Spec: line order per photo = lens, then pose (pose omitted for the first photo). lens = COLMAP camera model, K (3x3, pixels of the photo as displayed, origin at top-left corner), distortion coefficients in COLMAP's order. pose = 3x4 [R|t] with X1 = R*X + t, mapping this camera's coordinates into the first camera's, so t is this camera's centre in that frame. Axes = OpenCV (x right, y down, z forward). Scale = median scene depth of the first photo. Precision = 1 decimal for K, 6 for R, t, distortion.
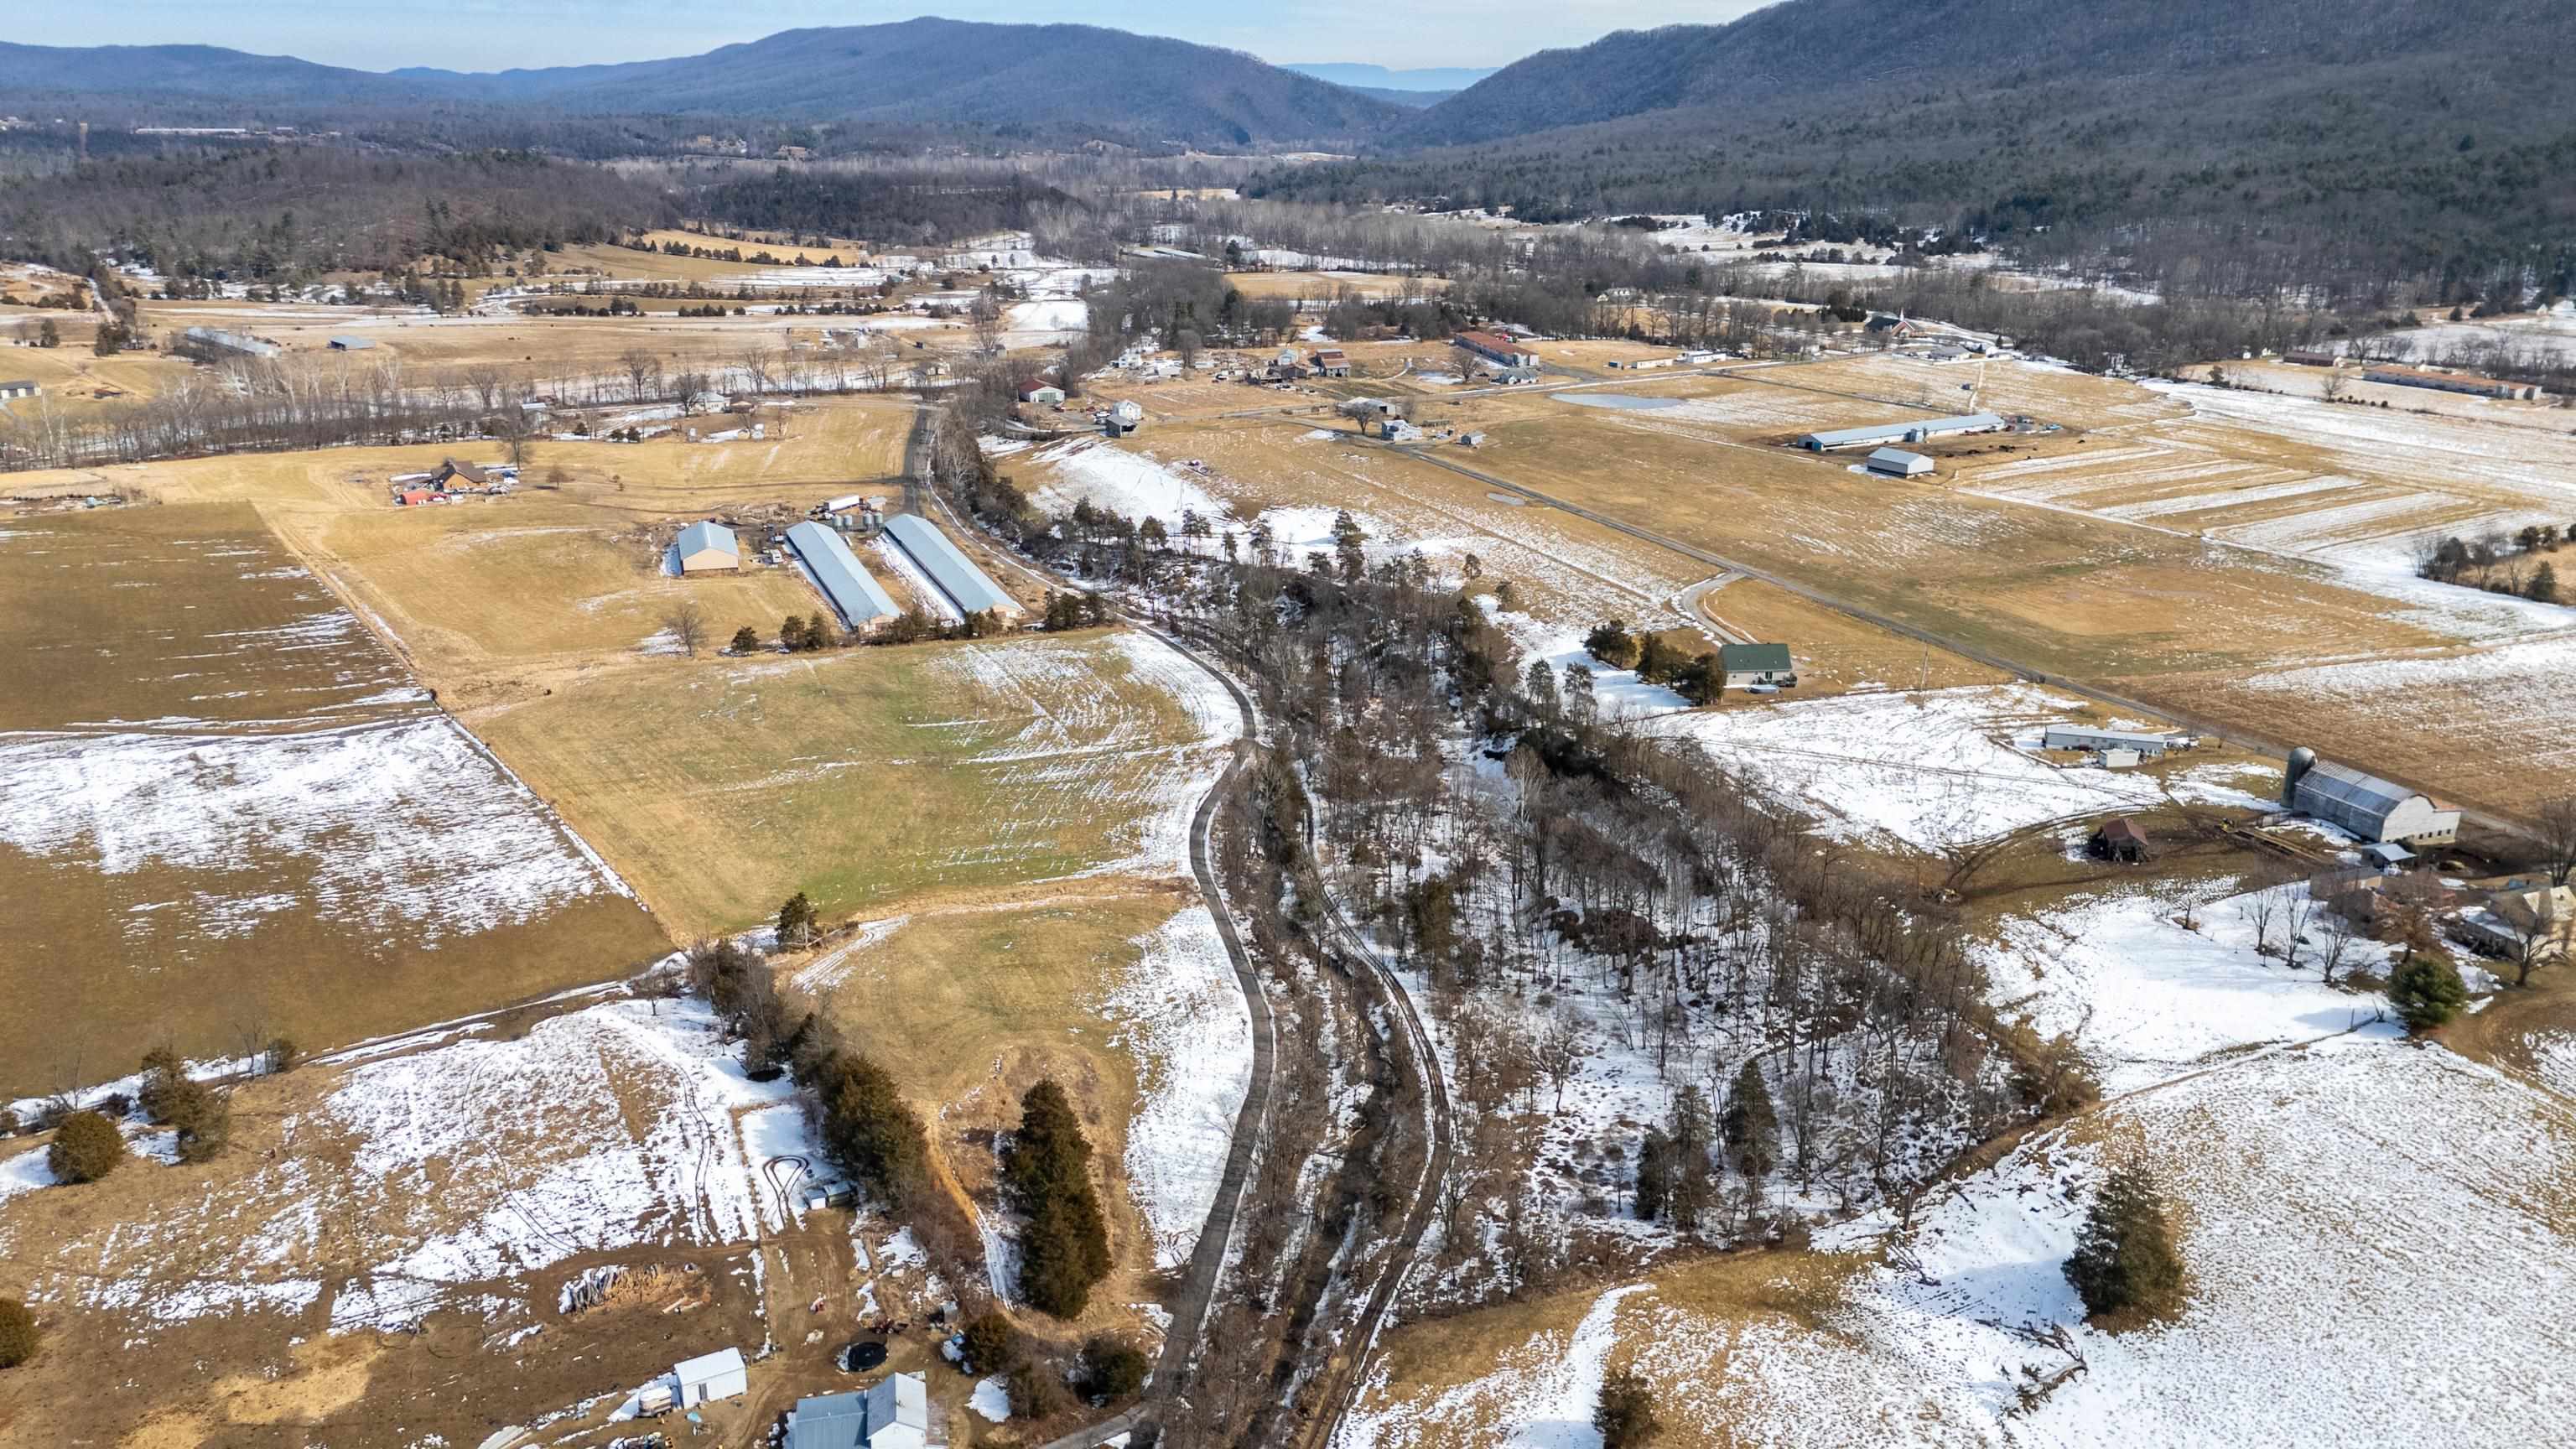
lens RADIAL K [[1891.9, 0, 1282.3], [0, 1891.9, 739.5], [0, 0, 1]] dist [0.075621, -0.072741]
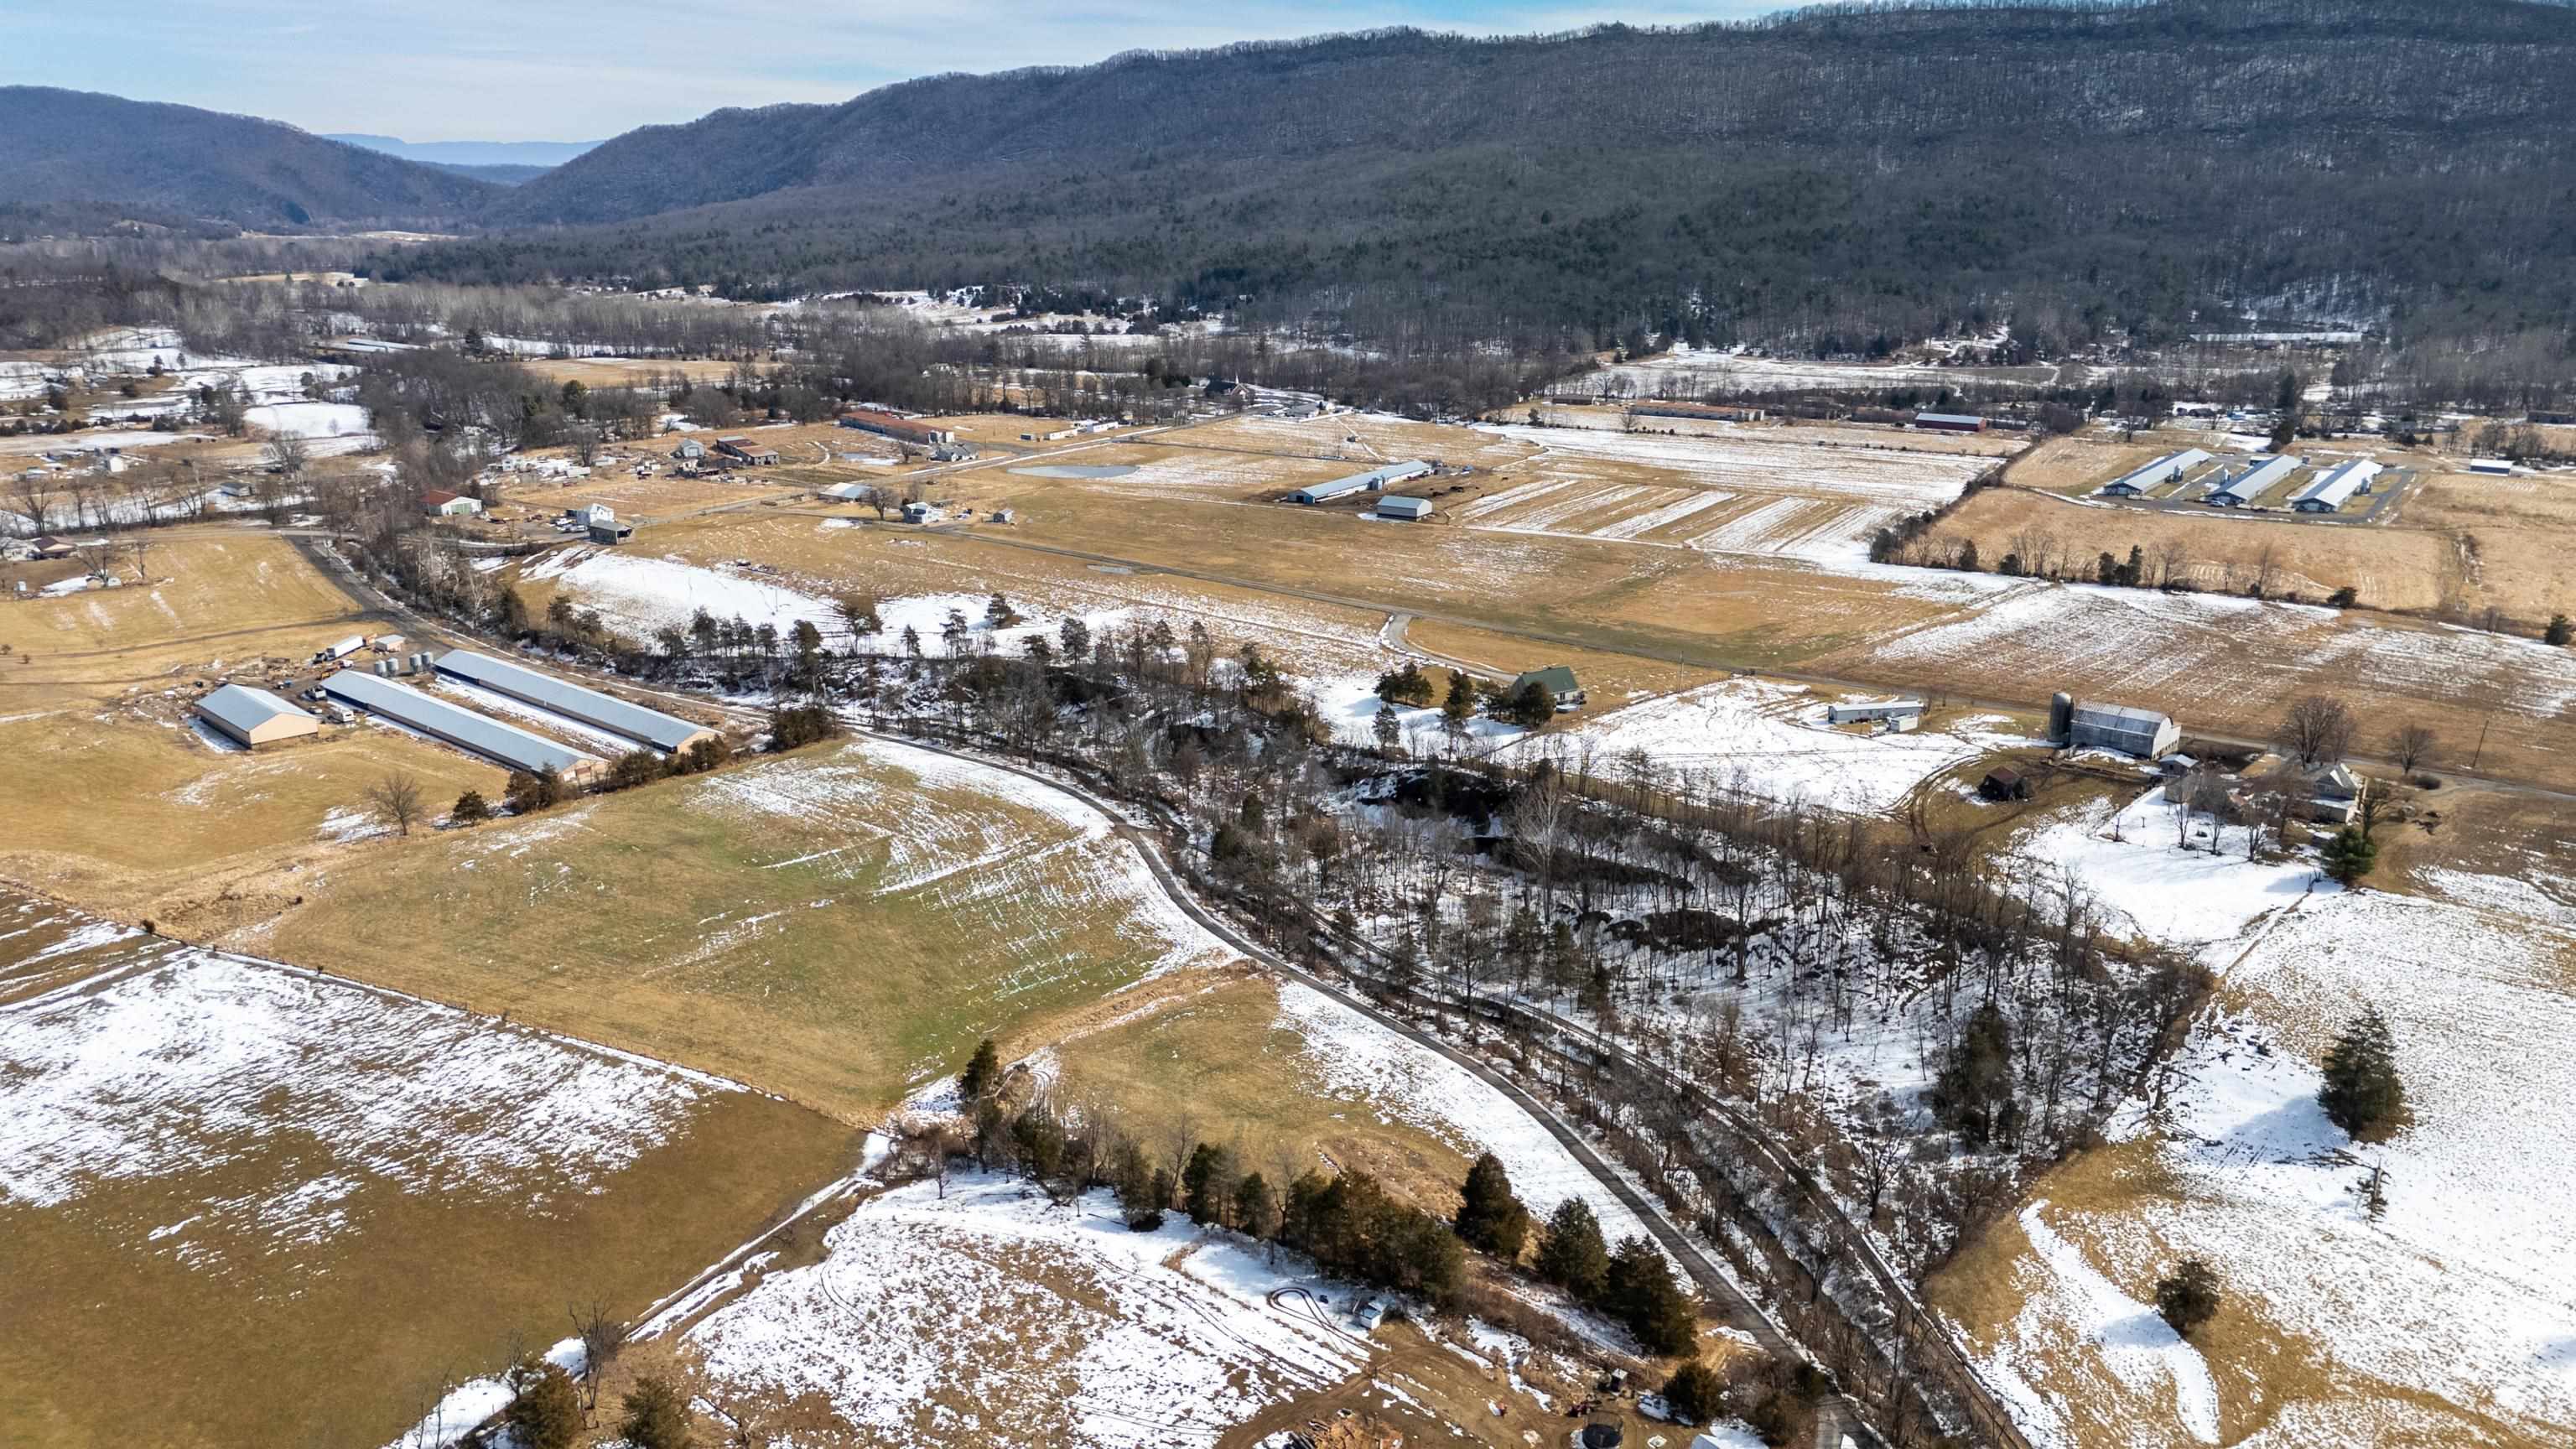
lens RADIAL K [[1891.9, 0, 1285.0], [0, 1891.9, 749.4], [0, 0, 1]] dist [0.075621, -0.072741]
pose [[0.892101, -0.134002, 0.431509, -0.488654], [0.147625, 0.989041, 0.001939, -0.038437], [-0.427040, 0.061972, 0.902107, 0.097534]]
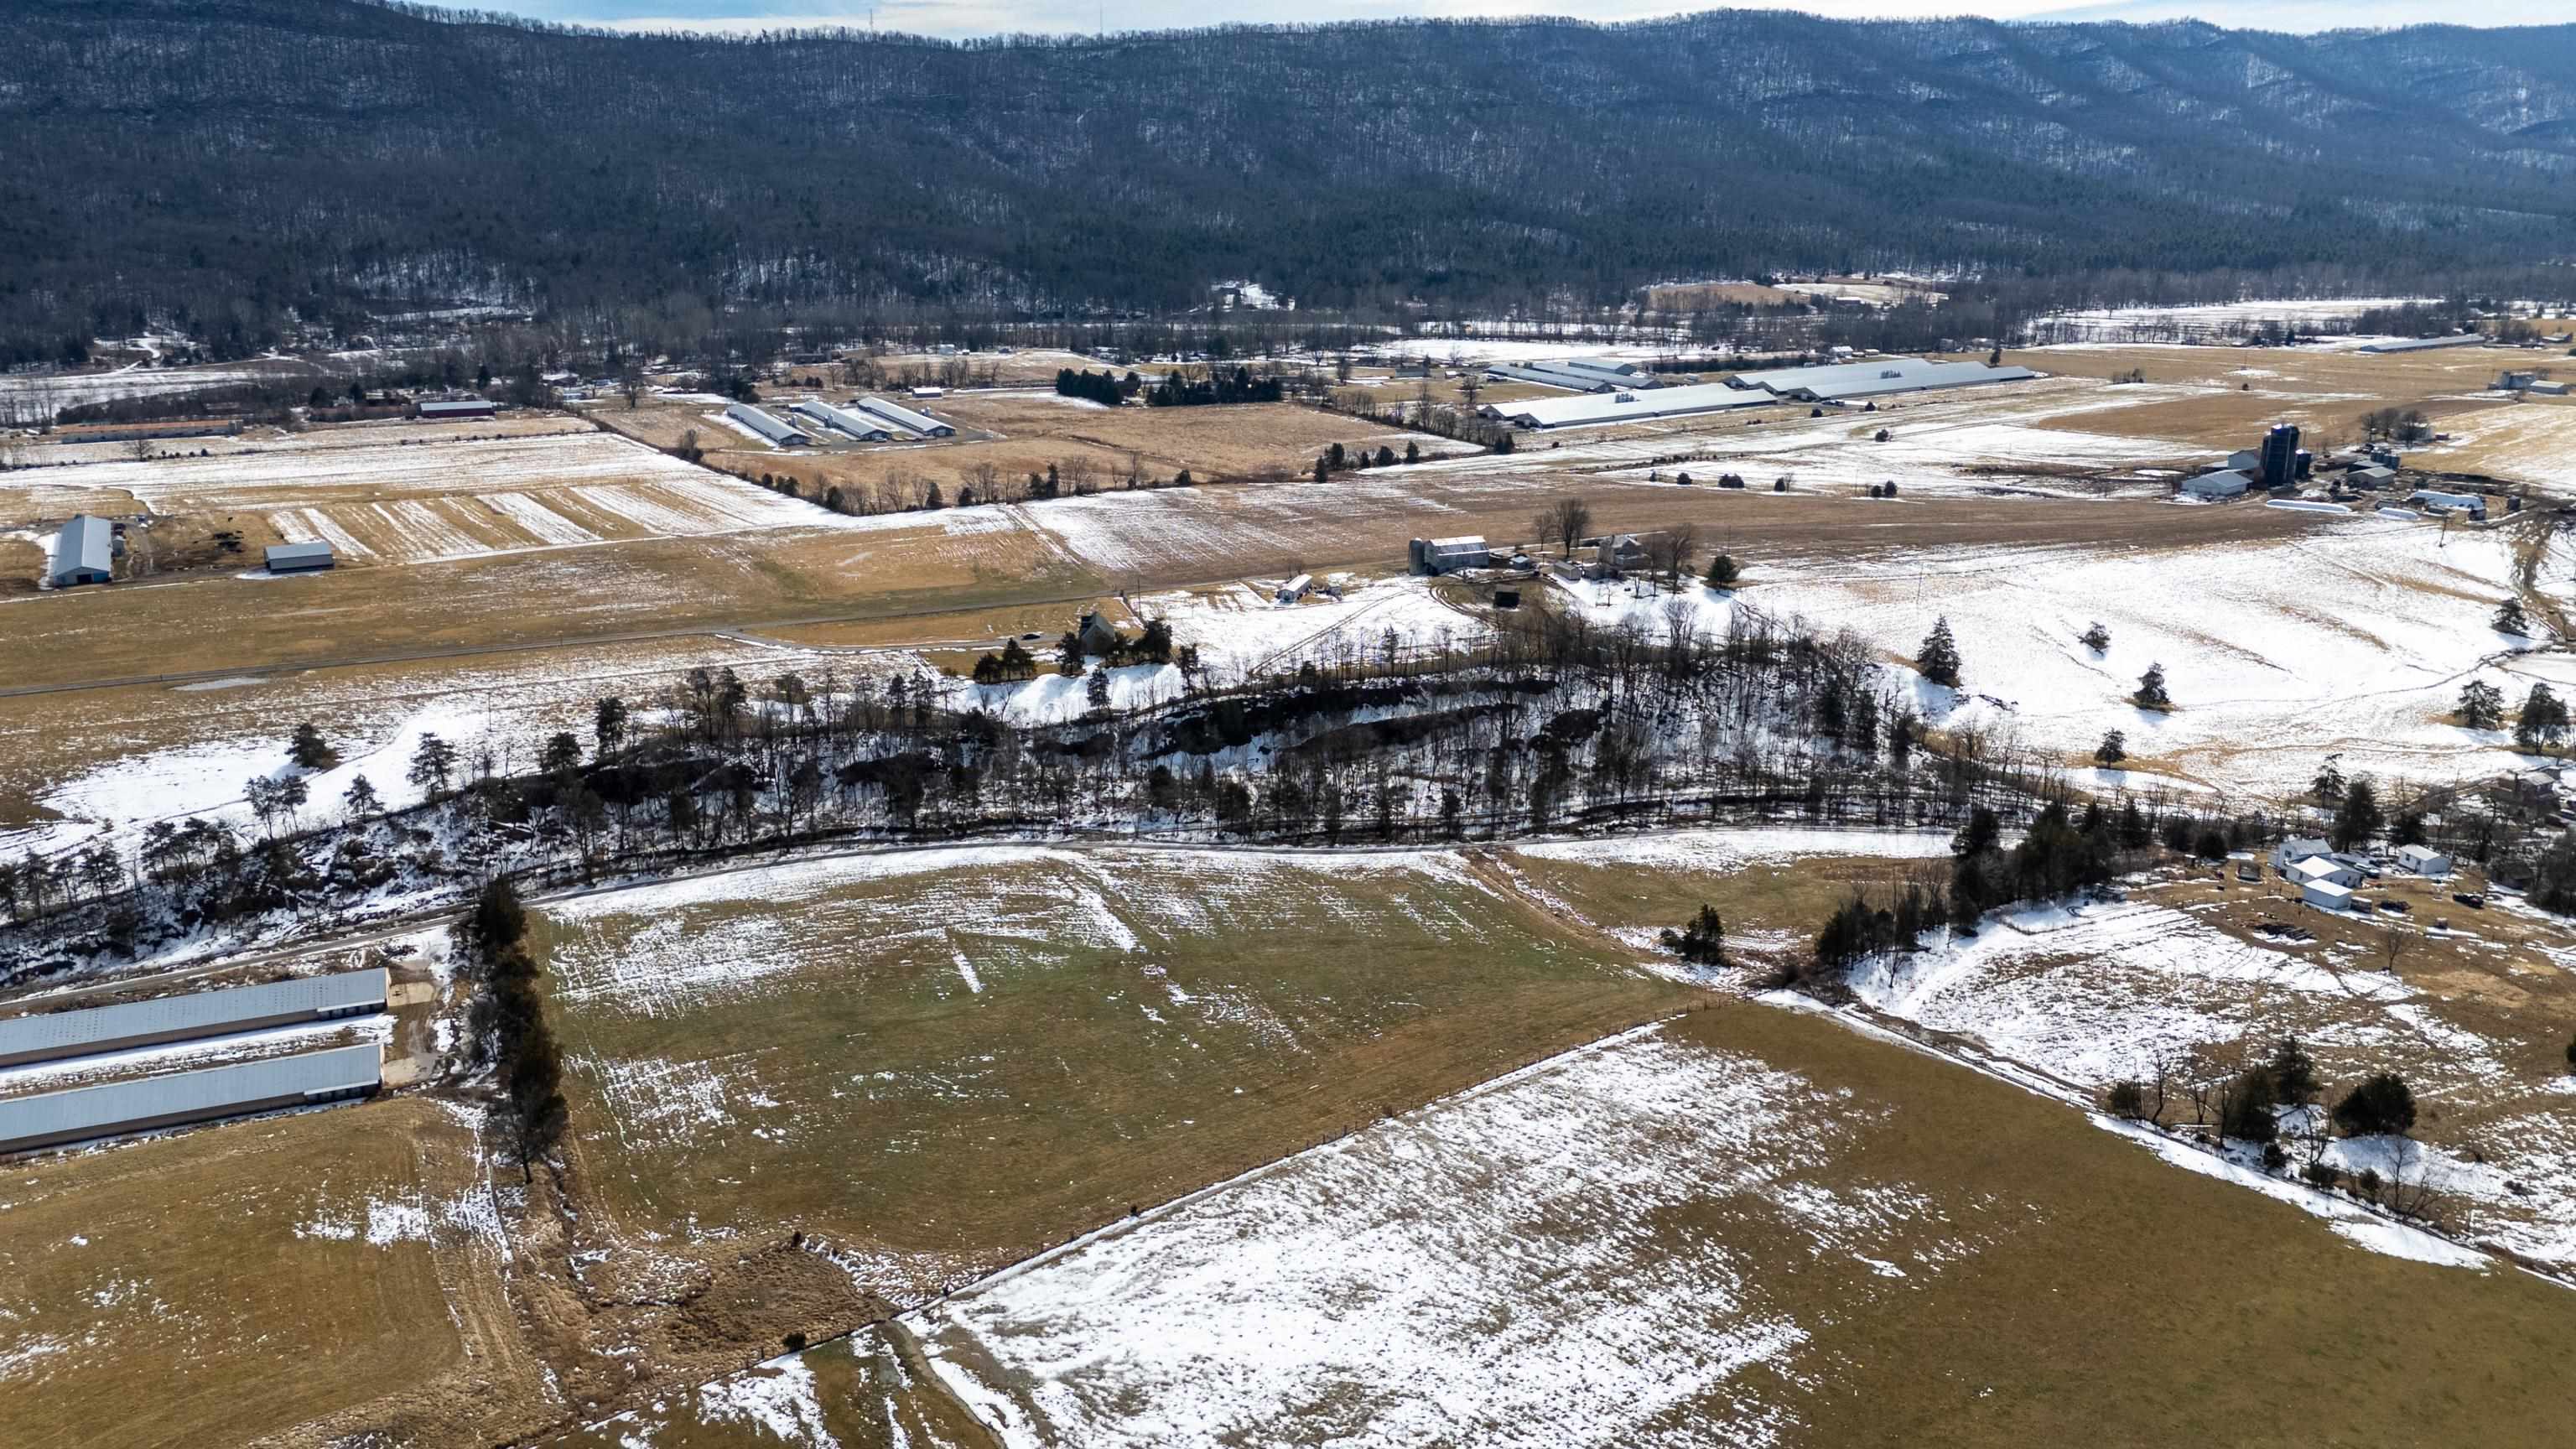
lens RADIAL K [[1891.9, 0, 1289.4], [0, 1891.9, 743.0], [0, 0, 1]] dist [0.075621, -0.072741]
pose [[-0.010268, -0.295915, 0.955159, -1.201477], [0.319331, 0.904222, 0.283567, -0.365661], [-0.947587, 0.307924, 0.085211, 1.072224]]
